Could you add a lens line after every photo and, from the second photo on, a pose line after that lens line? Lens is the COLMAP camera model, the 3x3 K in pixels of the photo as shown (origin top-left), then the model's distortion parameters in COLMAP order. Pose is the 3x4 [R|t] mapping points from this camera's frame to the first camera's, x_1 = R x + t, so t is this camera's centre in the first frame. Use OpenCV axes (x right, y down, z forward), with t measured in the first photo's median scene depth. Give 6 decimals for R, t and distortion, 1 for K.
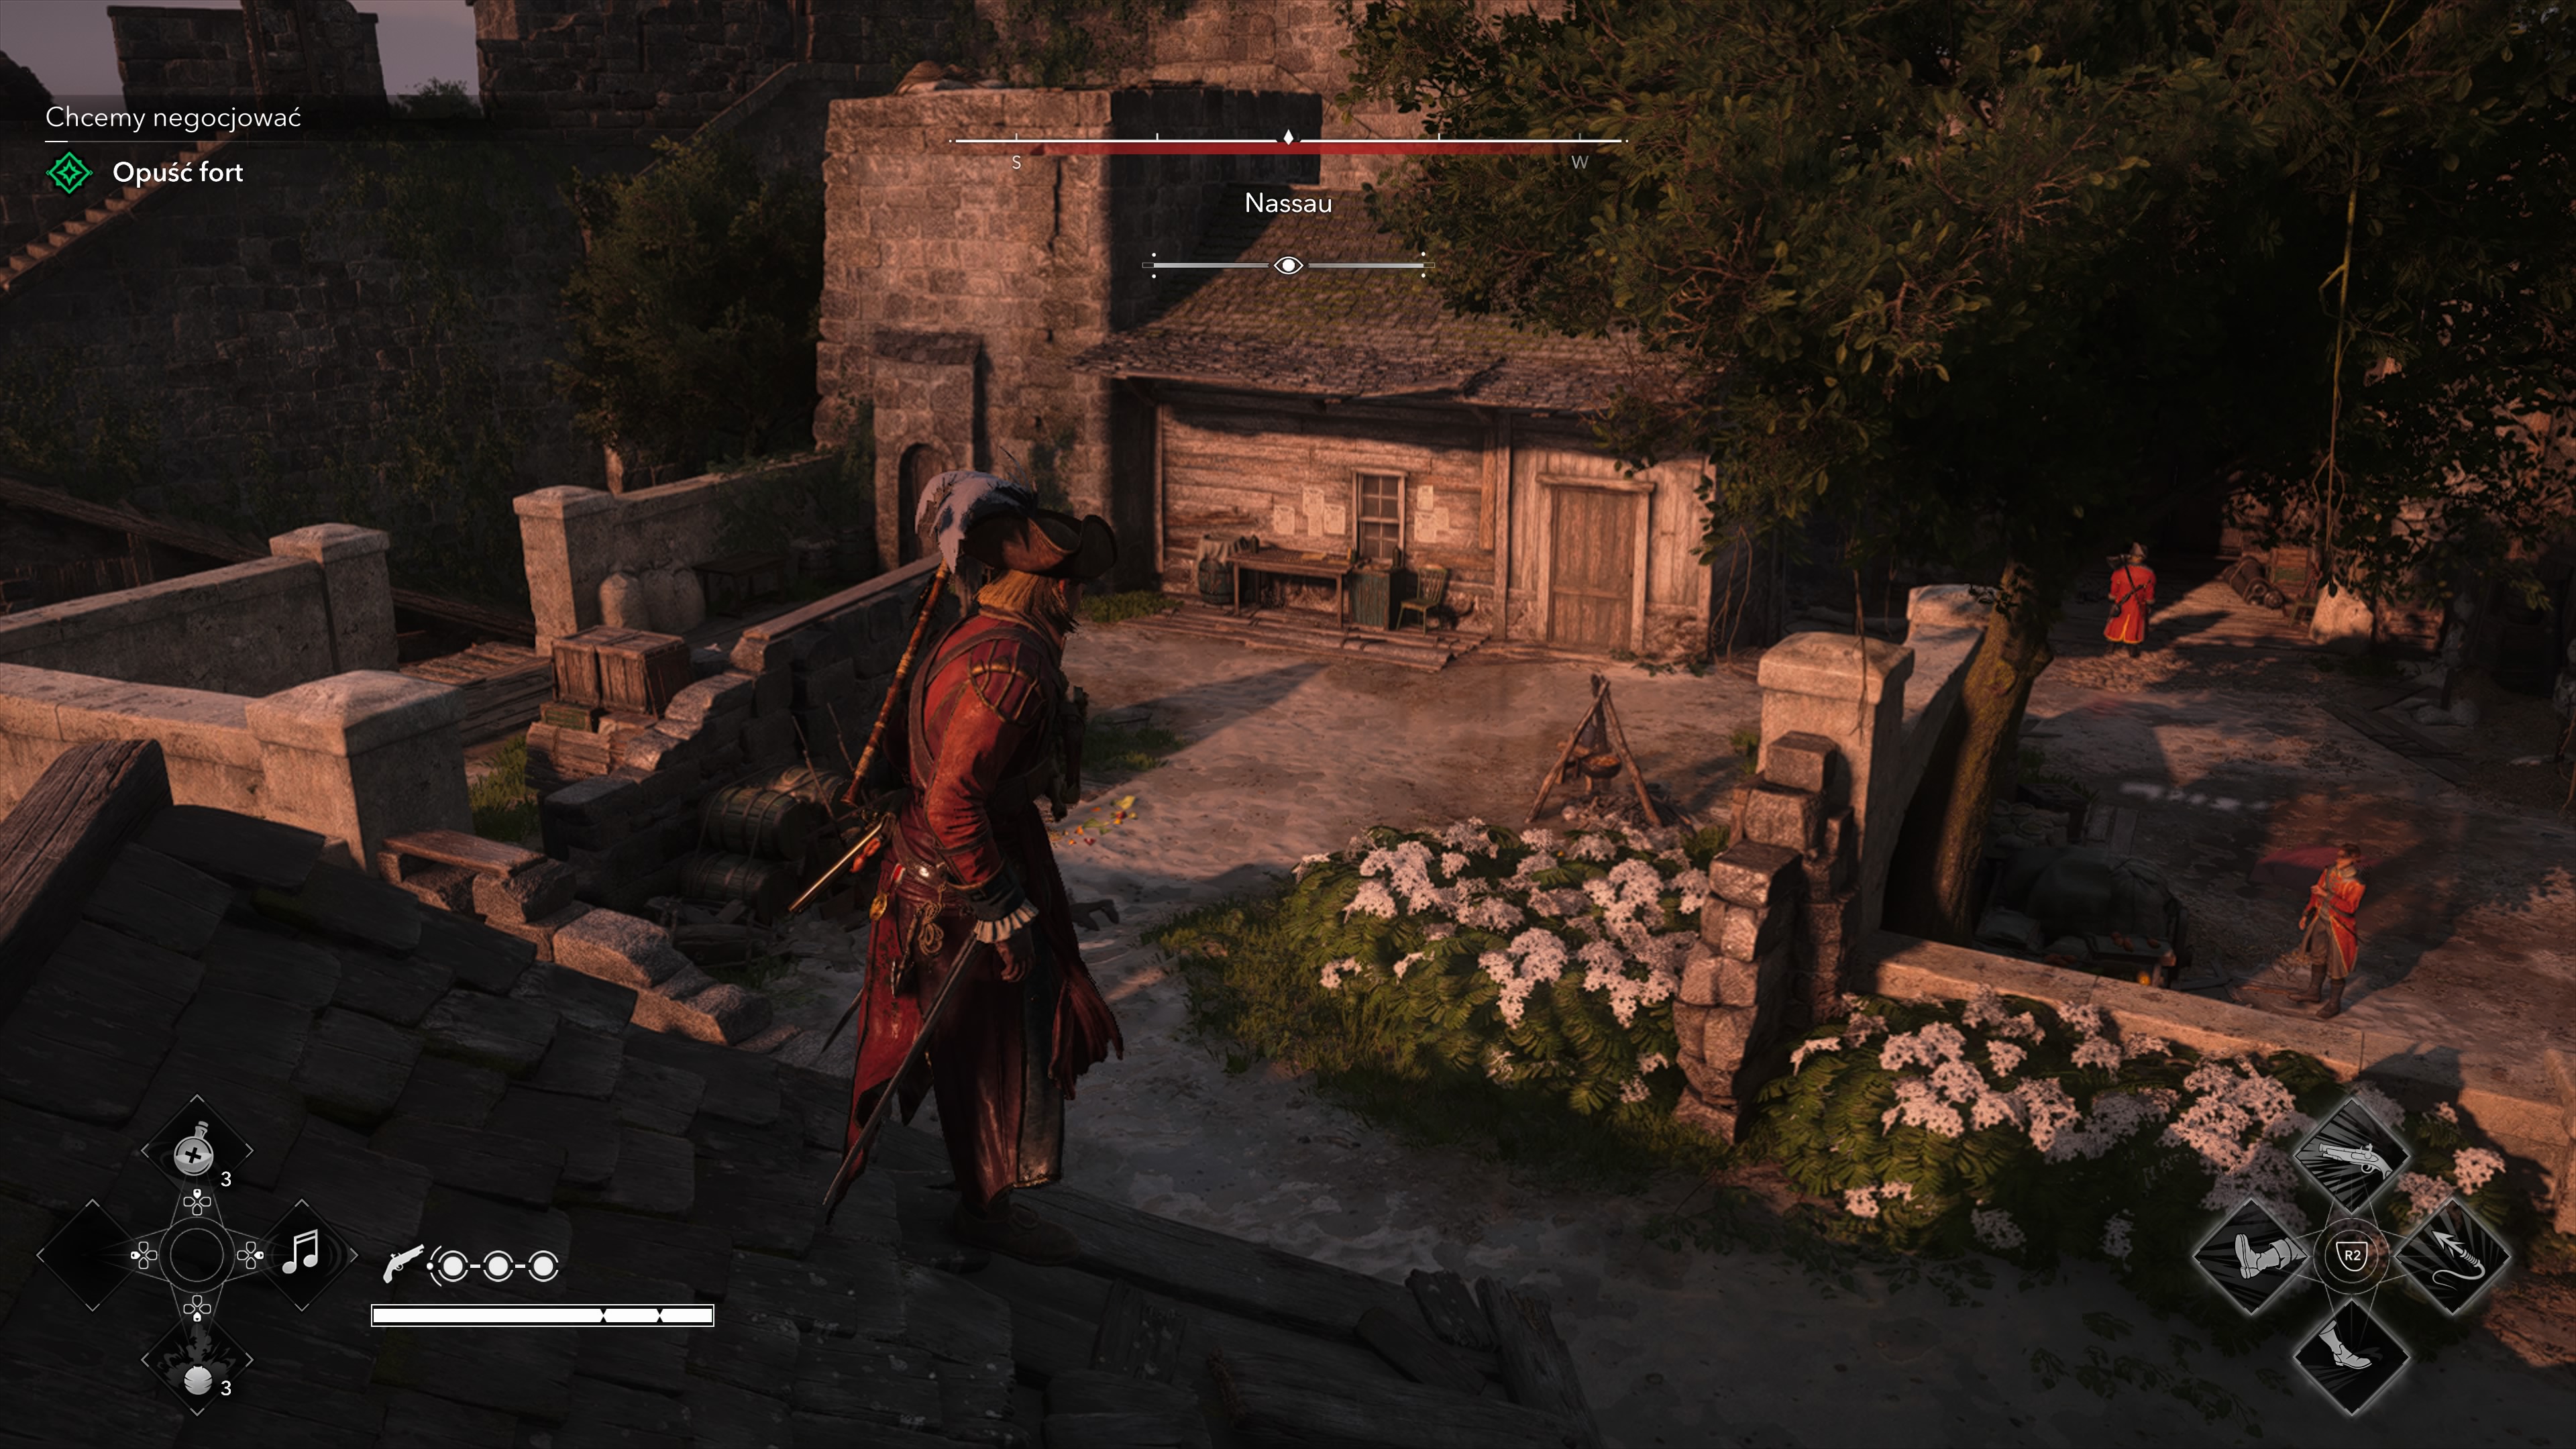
lens RADIAL K [[1746.2, 0, 1299.5], [0, 1746.2, 730.4], [0, 0, 1]] dist [-0.006268, -0.000127]
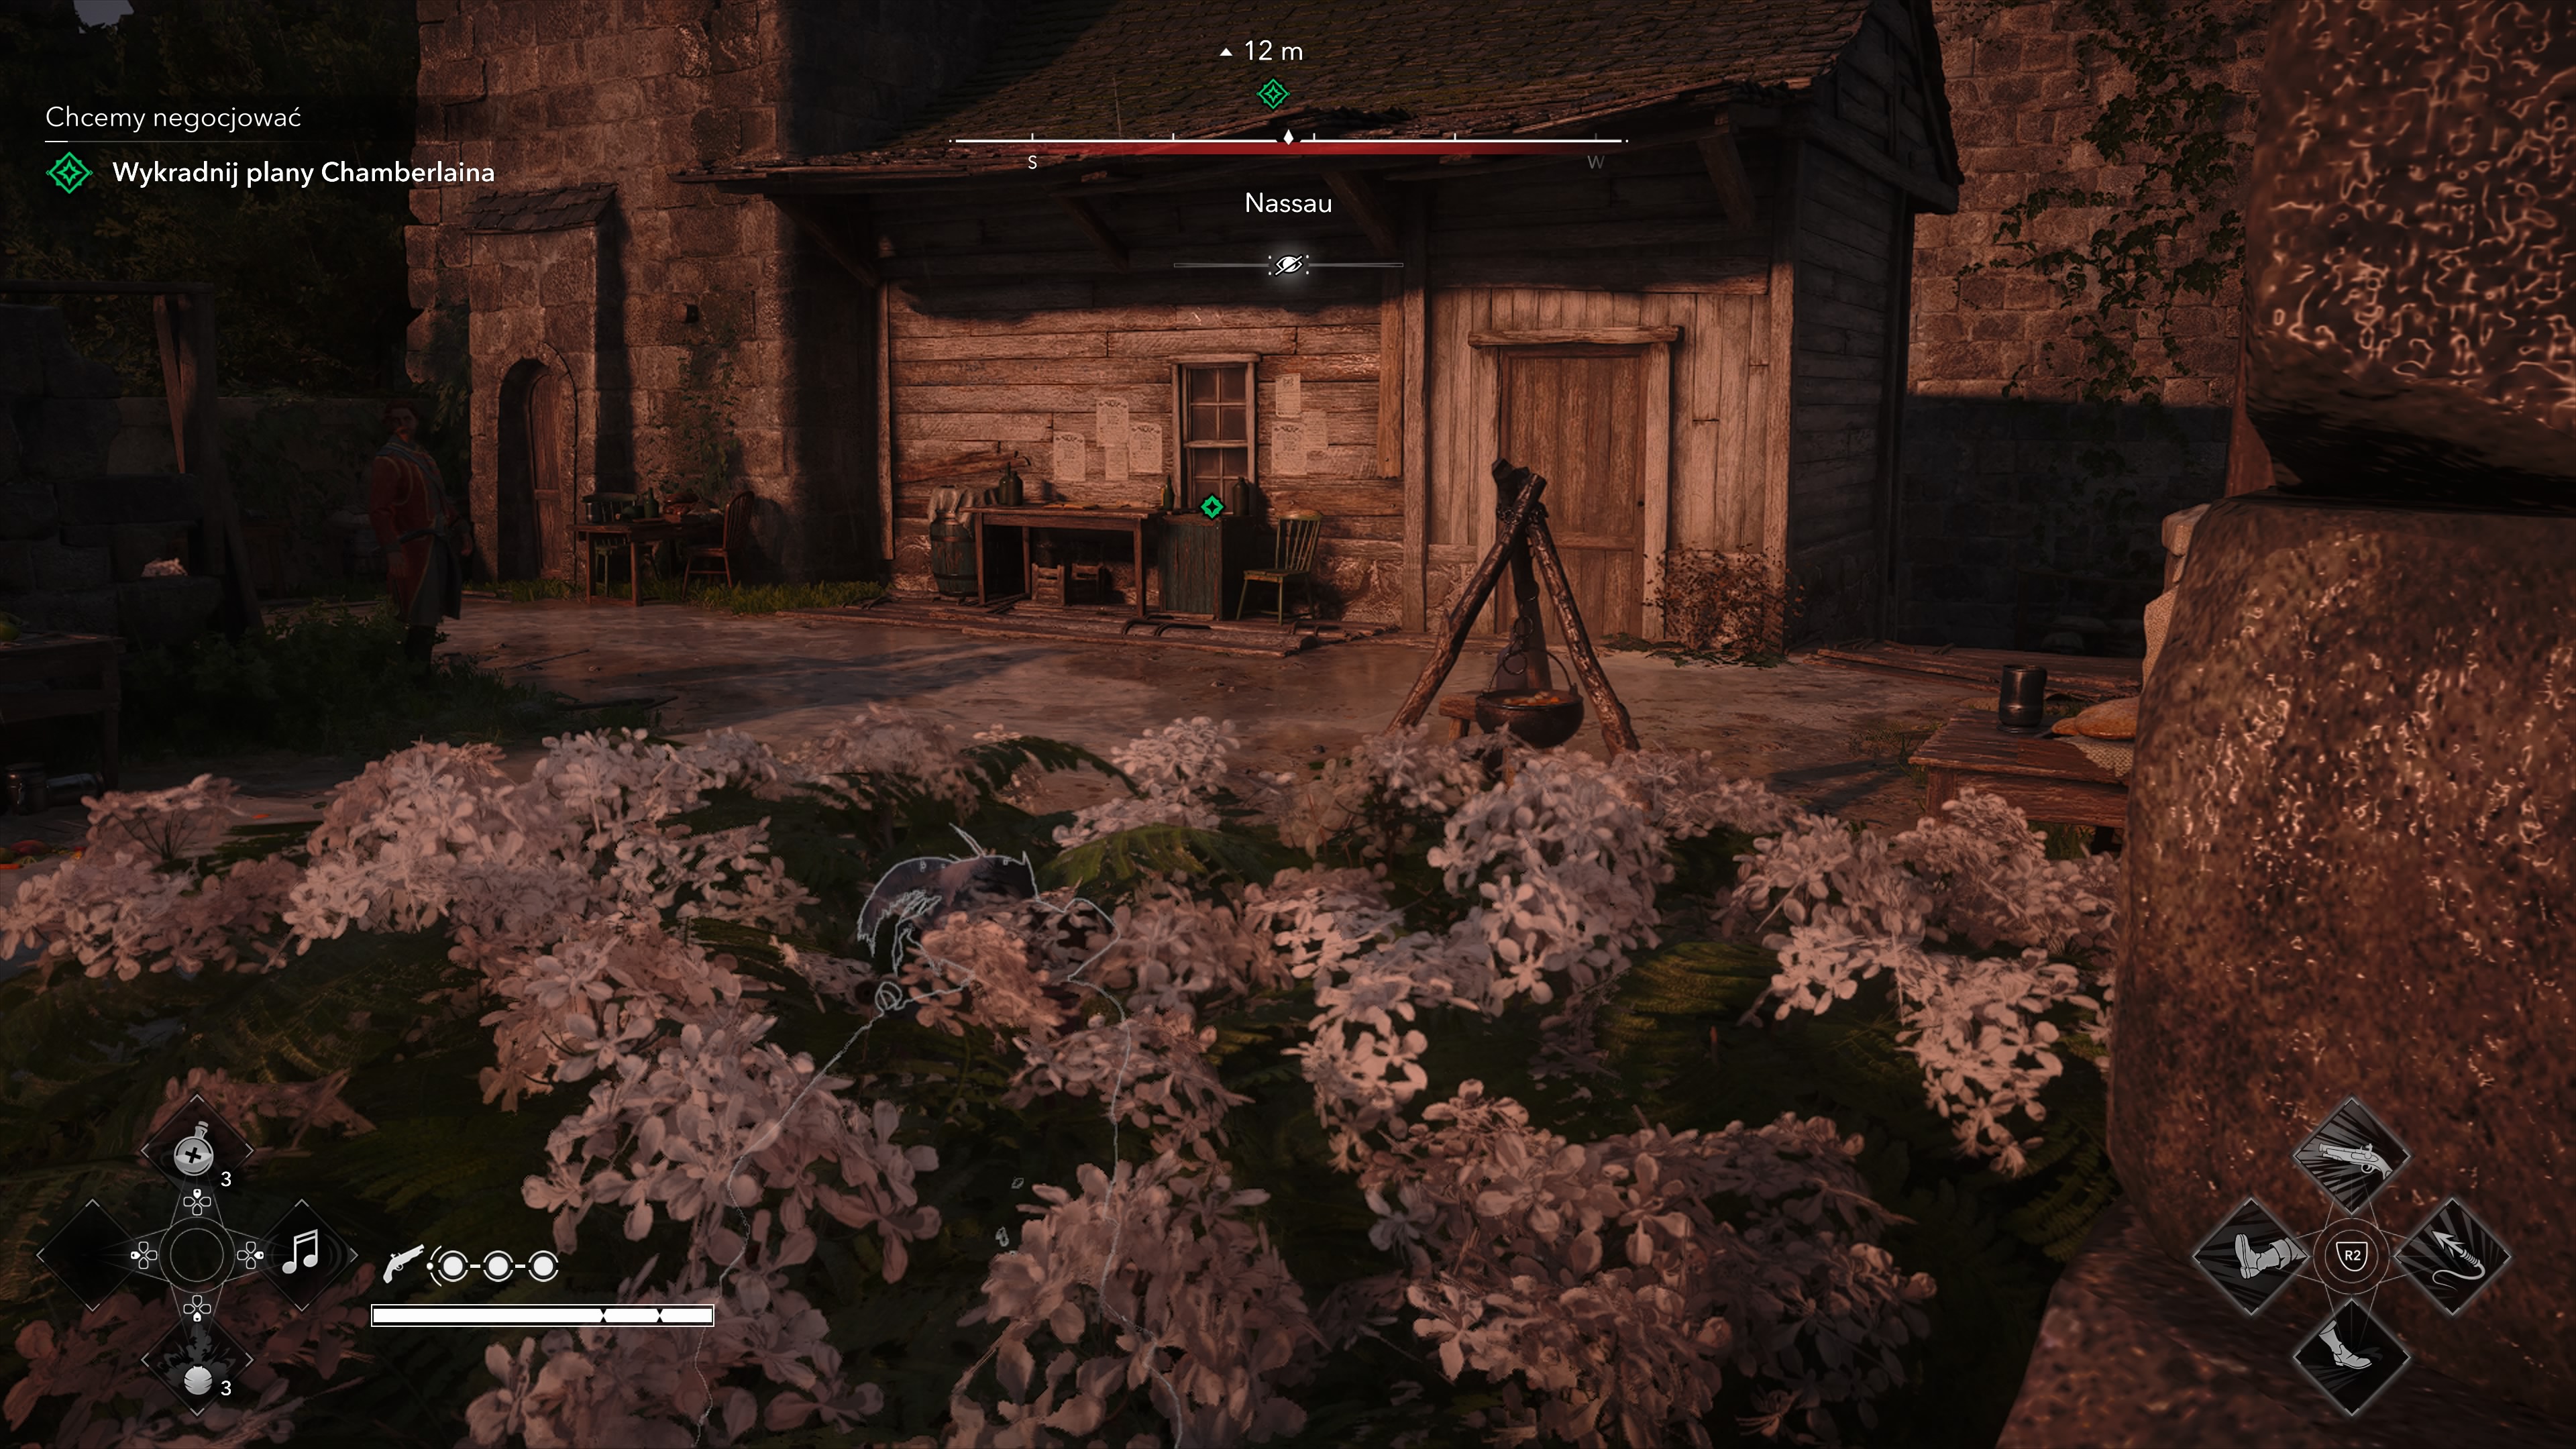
lens RADIAL K [[1746.2, 0, 1272.0], [0, 1746.2, 717.2], [0, 0, 1]] dist [-0.006268, -0.000127]
pose [[0.998947, 0.008881, -0.045009, 0.091852], [-0.014902, 0.990698, -0.135263, 0.051450], [0.043389, 0.135792, 0.989787, 0.424077]]
